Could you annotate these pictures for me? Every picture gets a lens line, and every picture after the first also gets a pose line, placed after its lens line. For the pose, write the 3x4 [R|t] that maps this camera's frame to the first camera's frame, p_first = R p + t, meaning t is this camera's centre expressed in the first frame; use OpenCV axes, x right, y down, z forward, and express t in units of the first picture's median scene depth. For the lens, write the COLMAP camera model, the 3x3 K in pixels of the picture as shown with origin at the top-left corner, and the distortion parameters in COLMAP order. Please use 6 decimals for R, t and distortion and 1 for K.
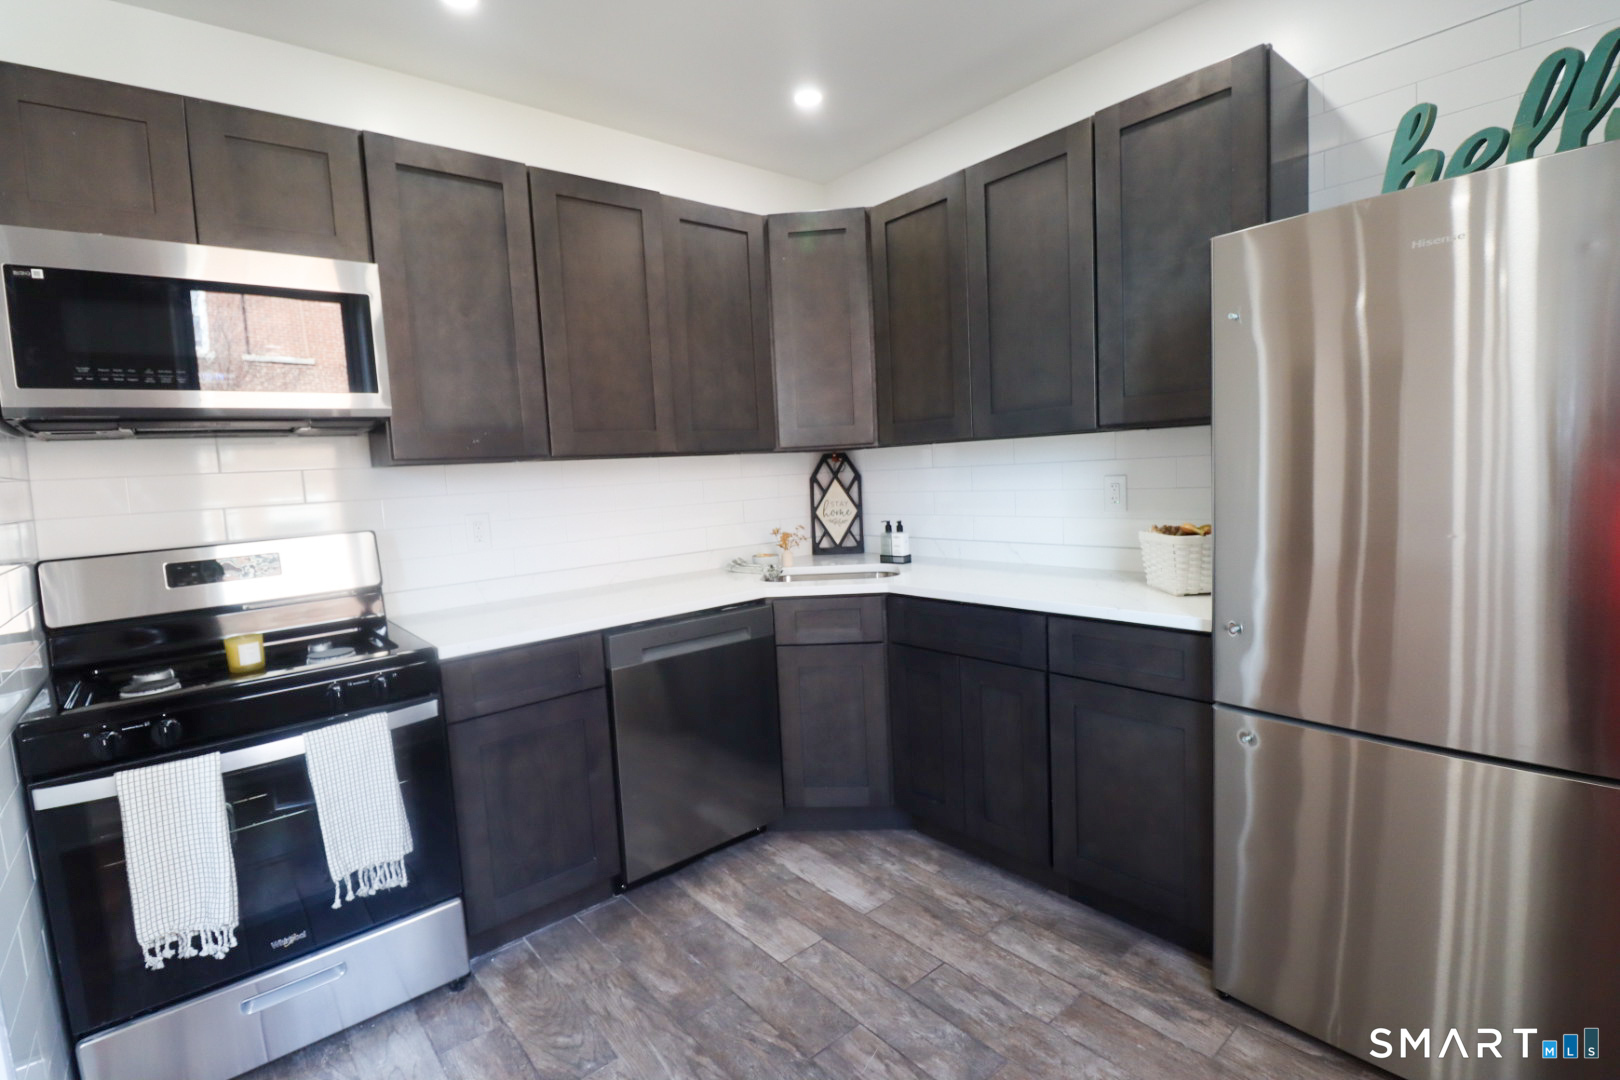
lens RADIAL K [[736.9, 0, 810.0], [0, 736.9, 540.0], [0, 0, 1]] dist [-0.001772, -0.010714]
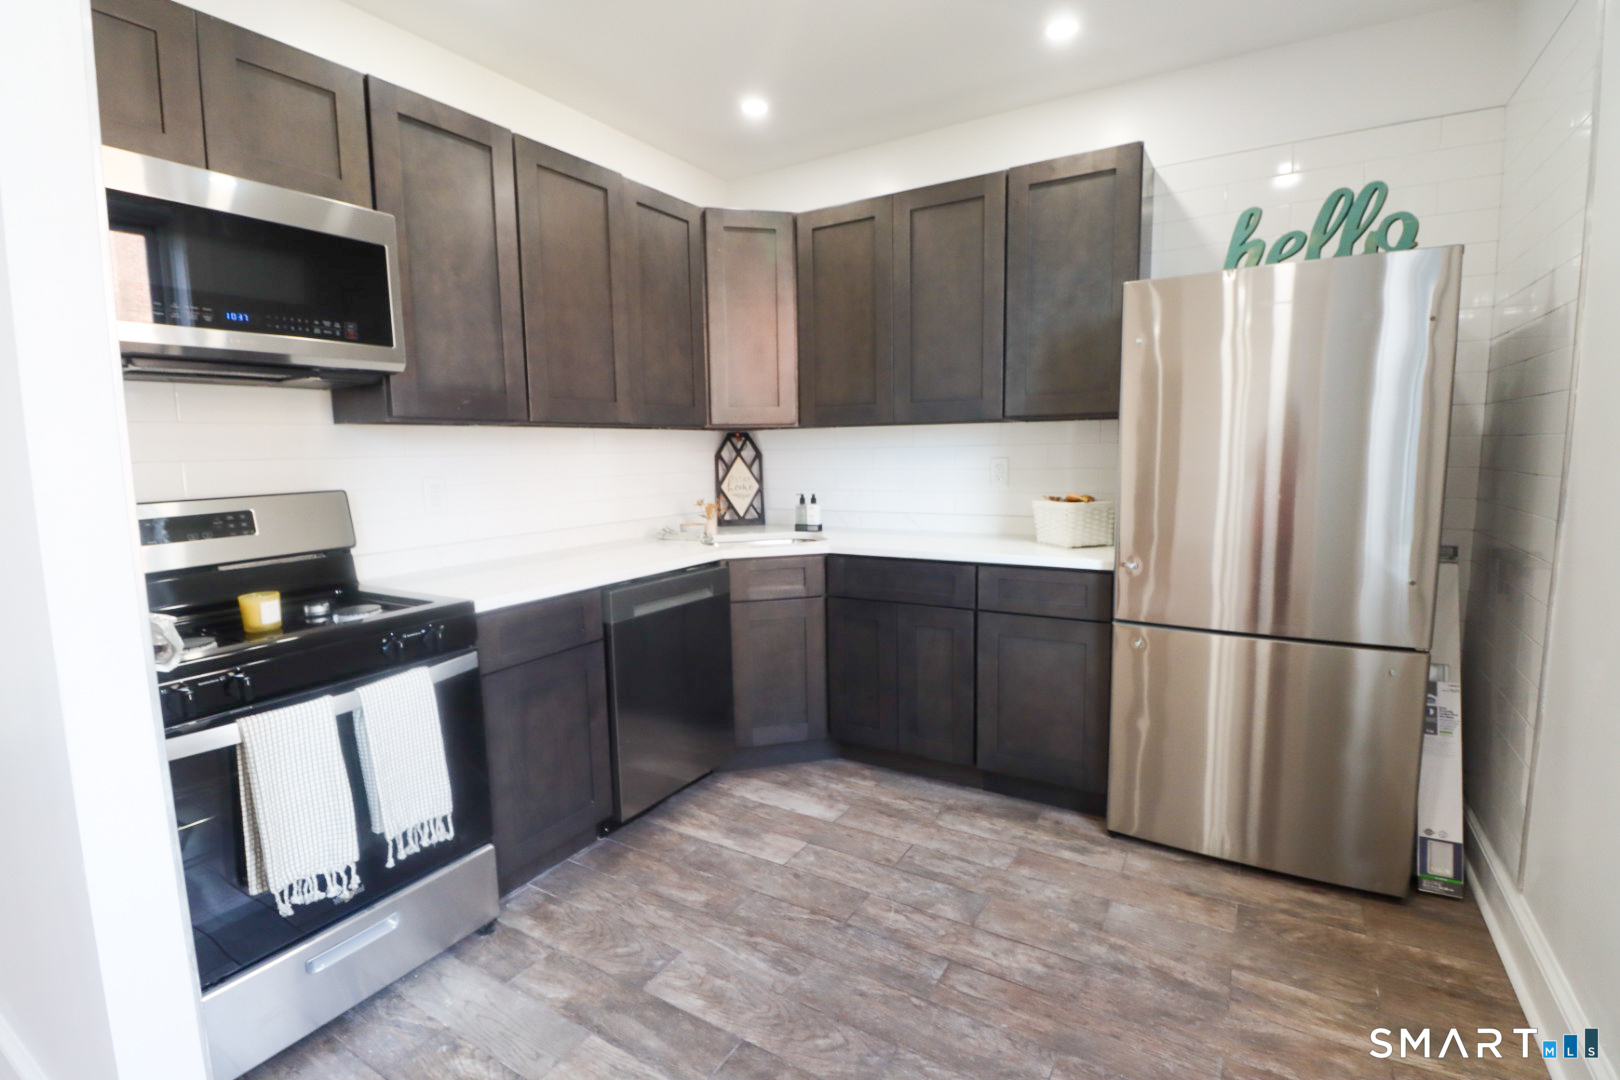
lens RADIAL K [[733.1, 0, 810.0], [0, 733.1, 540.0], [0, 0, 1]] dist [0.003382, -0.013405]
pose [[0.950255, -0.004011, 0.311446, -0.337068], [-0.000574, 0.999893, 0.014631, 0.040980], [-0.311471, -0.014082, 0.950151, -0.102656]]
